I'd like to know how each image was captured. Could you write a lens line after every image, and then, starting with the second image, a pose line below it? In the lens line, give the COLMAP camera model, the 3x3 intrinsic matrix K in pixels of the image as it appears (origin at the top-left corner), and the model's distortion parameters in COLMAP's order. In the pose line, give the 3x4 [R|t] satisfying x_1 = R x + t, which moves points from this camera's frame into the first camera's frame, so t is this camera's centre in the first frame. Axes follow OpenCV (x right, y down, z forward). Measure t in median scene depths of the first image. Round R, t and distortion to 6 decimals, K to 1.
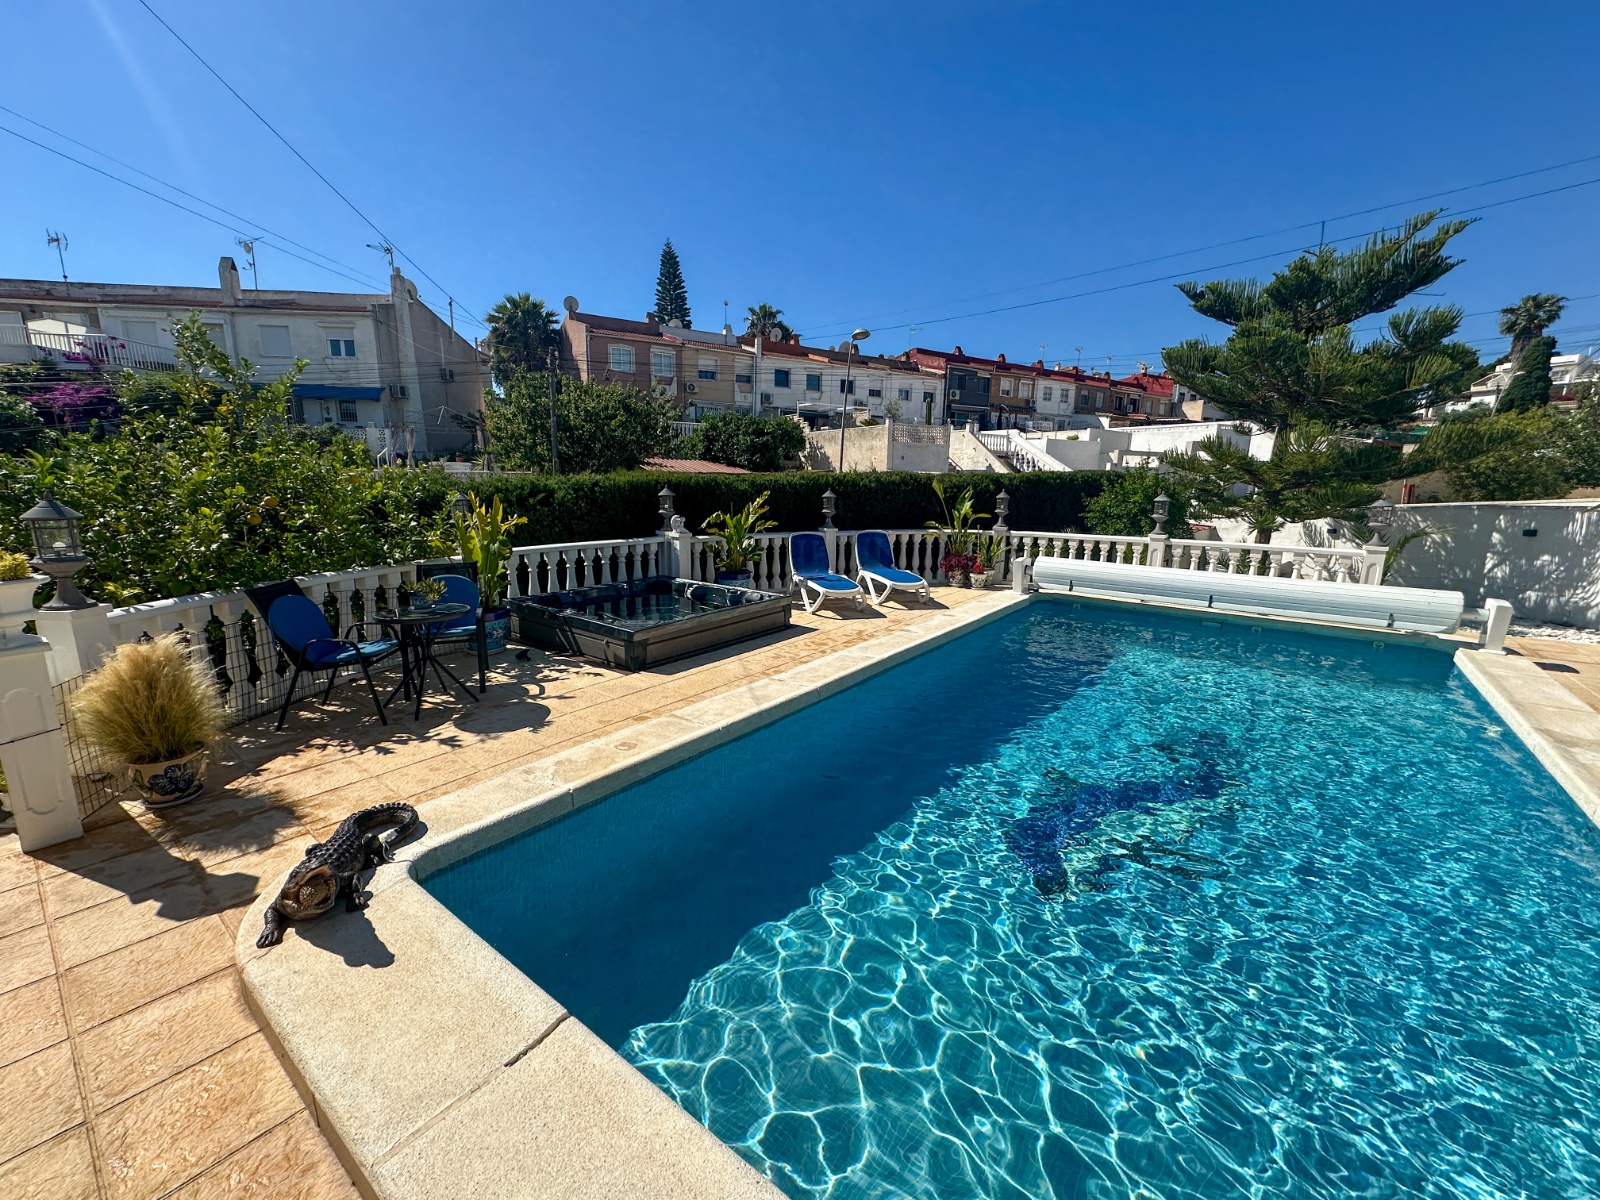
lens RADIAL K [[638.5, 0, 801.8], [0, 638.5, 600.9], [0, 0, 1]] dist [-0.002371, 0.001164]
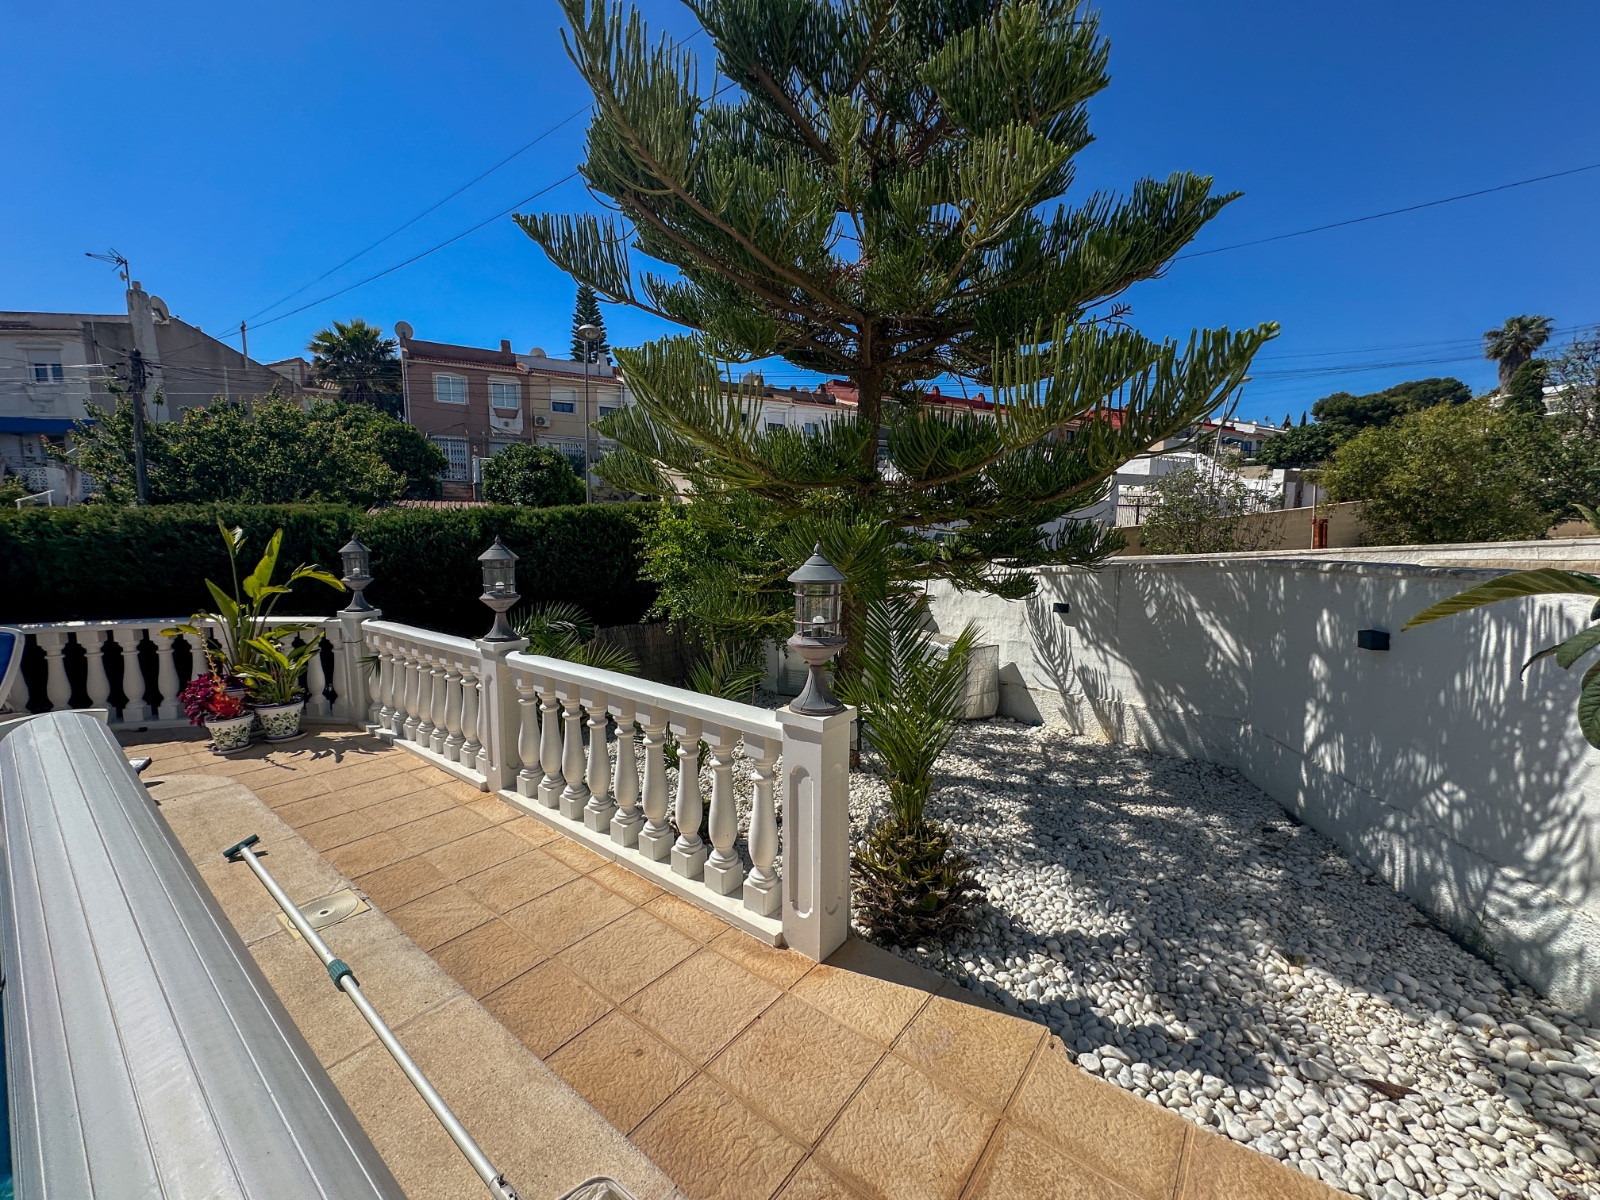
lens RADIAL K [[638.5, 0, 802.9], [0, 638.5, 600.1], [0, 0, 1]] dist [-0.002371, 0.001164]
pose [[0.999853, -0.010435, -0.013600, 0.281142], [0.009462, 0.997519, -0.069761, -0.036781], [0.014294, 0.069622, 0.997471, 0.216480]]
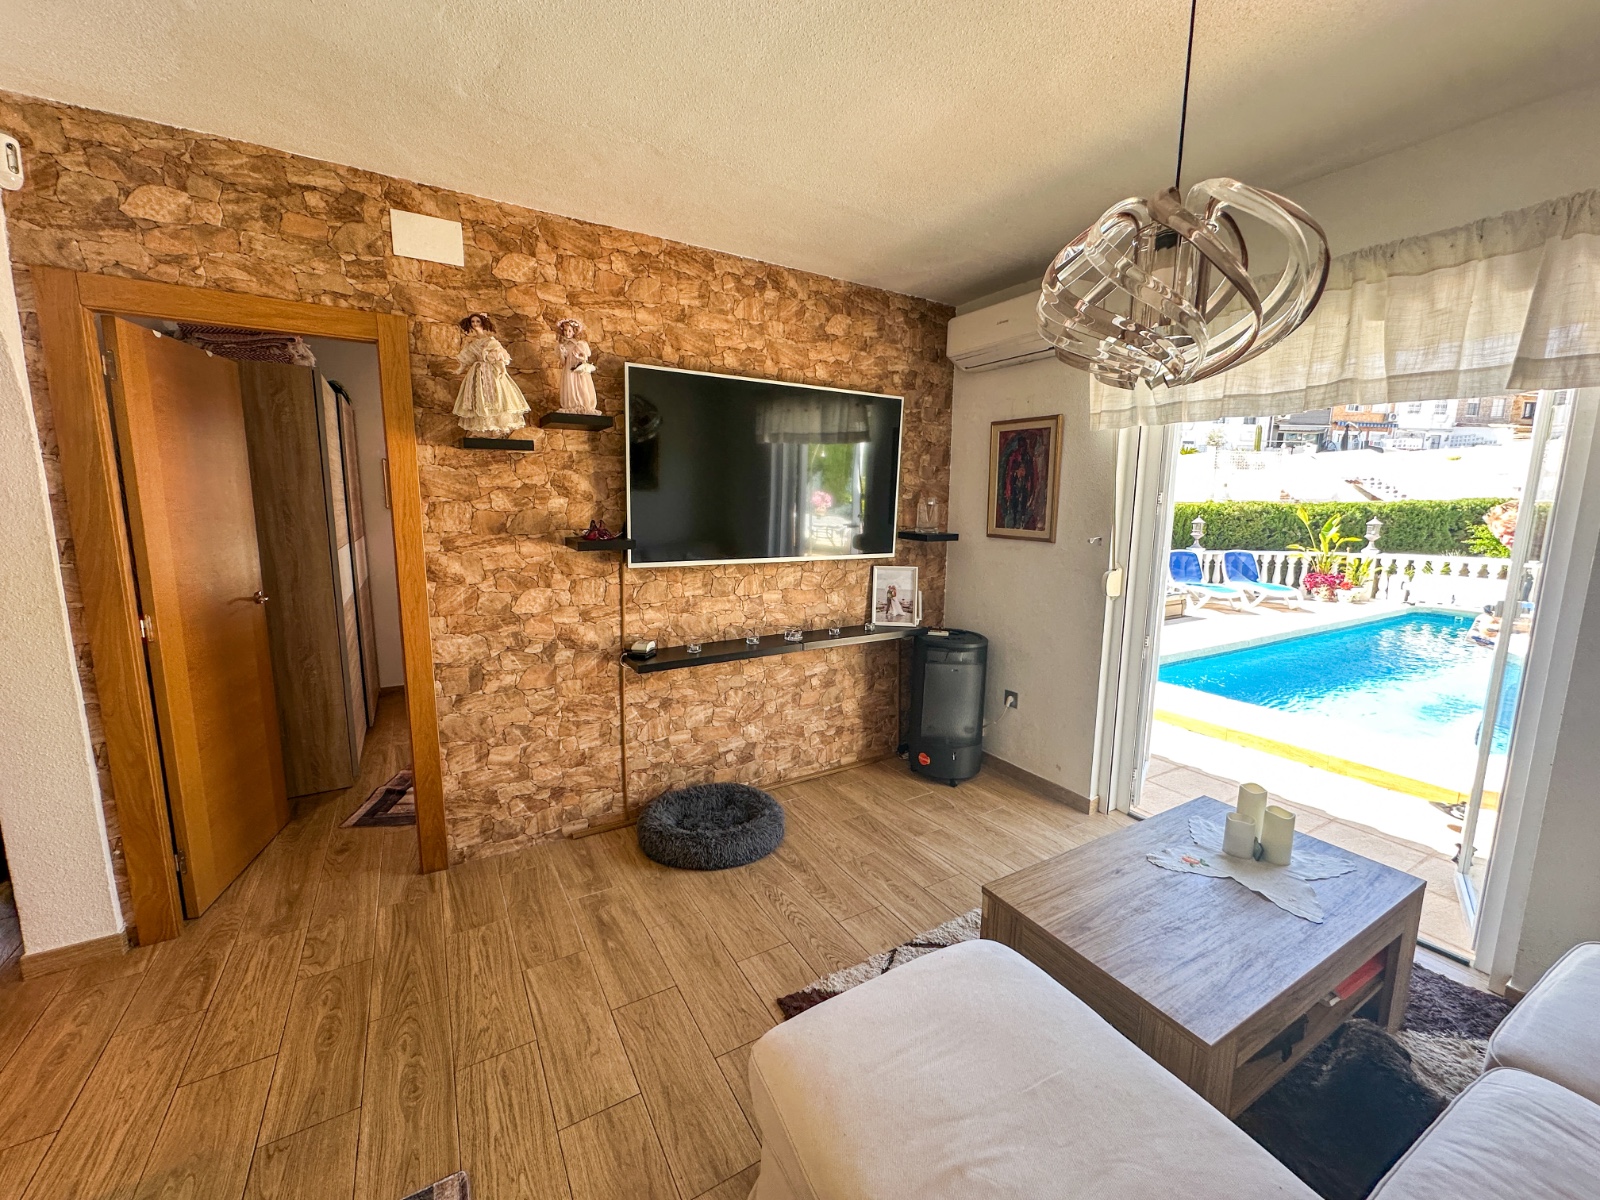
lens RADIAL K [[638.5, 0, 798.3], [0, 638.5, 602.1], [0, 0, 1]] dist [-0.002371, 0.001164]
pose [[0.923396, 0.051007, -0.380444, -0.077786], [-0.066482, 0.997405, -0.027638, 0.030314], [0.378047, 0.050813, 0.924391, -0.171323]]
